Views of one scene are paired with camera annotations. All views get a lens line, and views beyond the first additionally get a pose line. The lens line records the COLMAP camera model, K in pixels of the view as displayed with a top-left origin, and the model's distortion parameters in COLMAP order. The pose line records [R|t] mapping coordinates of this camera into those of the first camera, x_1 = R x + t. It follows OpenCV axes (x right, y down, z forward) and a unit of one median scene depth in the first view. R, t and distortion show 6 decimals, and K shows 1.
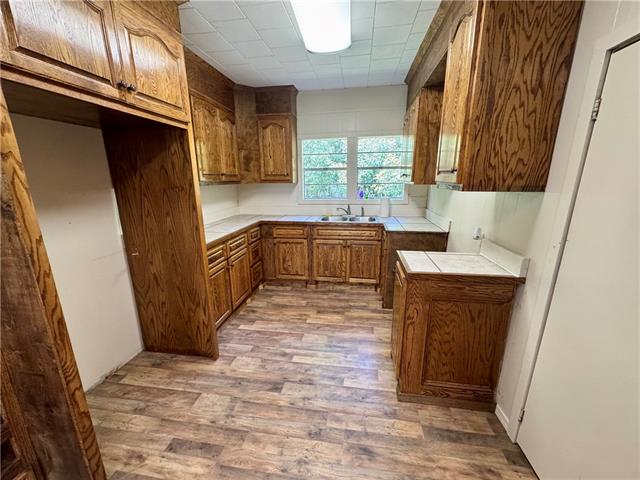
lens RADIAL K [[255.1, 0, 319.7], [0, 255.1, 240.1], [0, 0, 1]] dist [-0.006484, 0.000095]
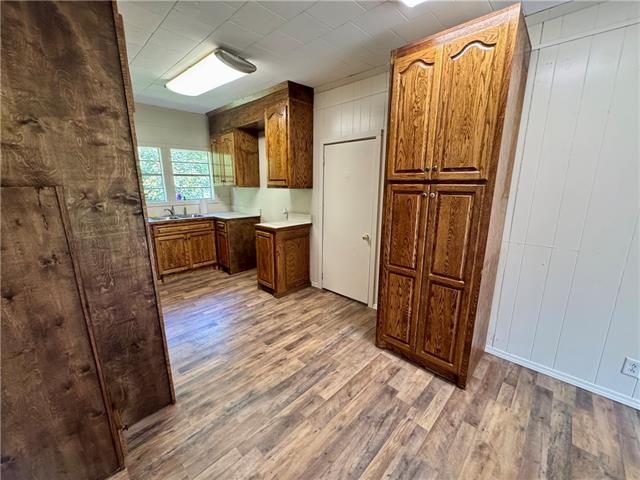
lens RADIAL K [[255.1, 0, 319.0], [0, 255.1, 239.5], [0, 0, 1]] dist [-0.006484, 0.000095]
pose [[0.580451, -0.164999, 0.797404, -0.591340], [0.186837, 0.980117, 0.066802, 0.076726], [-0.792571, 0.110210, 0.599738, -0.271113]]
